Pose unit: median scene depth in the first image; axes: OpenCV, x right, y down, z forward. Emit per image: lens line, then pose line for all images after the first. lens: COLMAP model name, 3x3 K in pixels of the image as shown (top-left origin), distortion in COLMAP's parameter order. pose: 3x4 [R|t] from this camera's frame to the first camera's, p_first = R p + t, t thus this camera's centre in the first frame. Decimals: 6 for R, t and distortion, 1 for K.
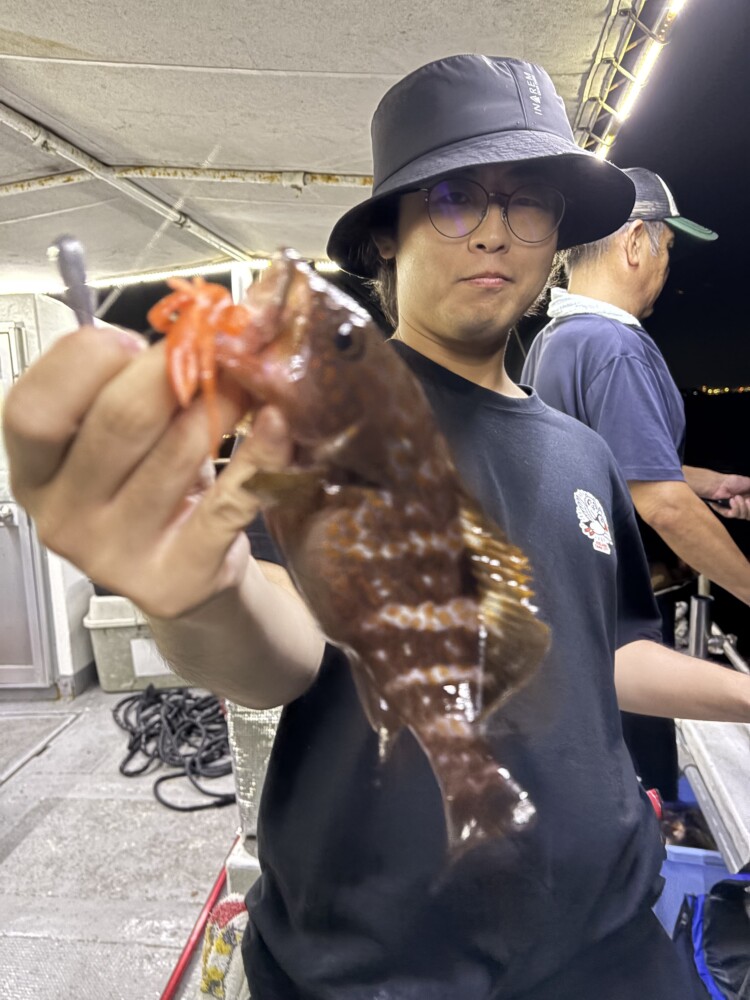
lens RADIAL K [[756.6, 0, 375.9], [0, 756.6, 501.7], [0, 0, 1]] dist [0.008437, -0.003797]
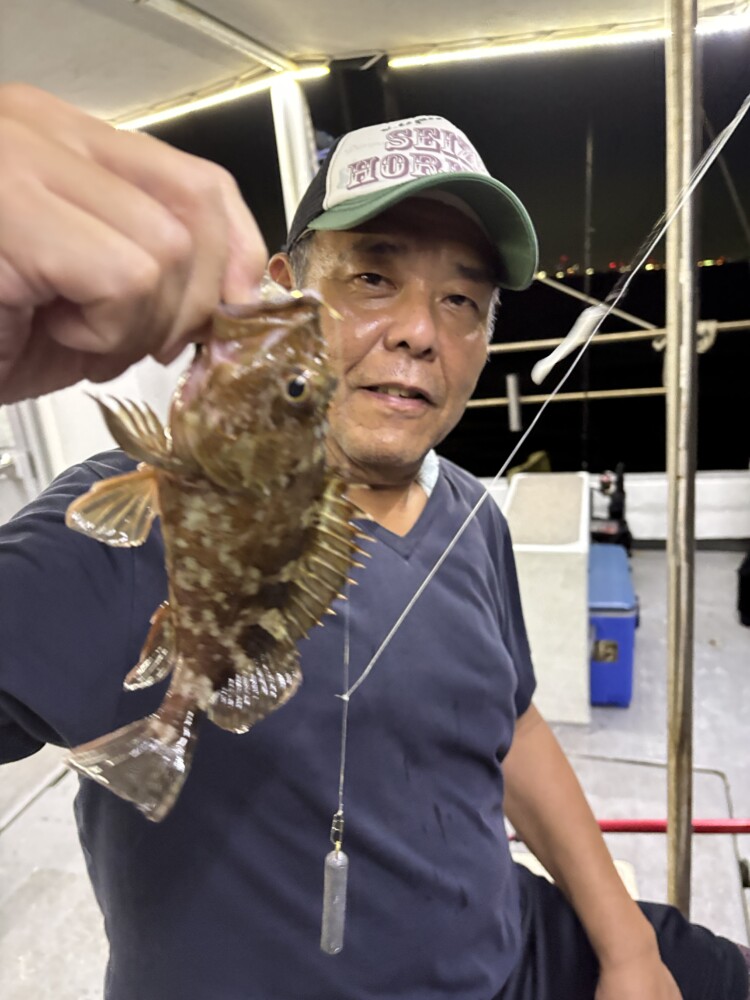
lens RADIAL K [[756.6, 0, 374.0], [0, 756.6, 501.0], [0, 0, 1]] dist [0.008437, -0.003797]
pose [[0.978592, -0.025028, -0.204281, 0.038755], [0.058737, 0.985259, 0.160667, -0.056010], [0.197248, -0.169226, 0.965637, 0.375278]]
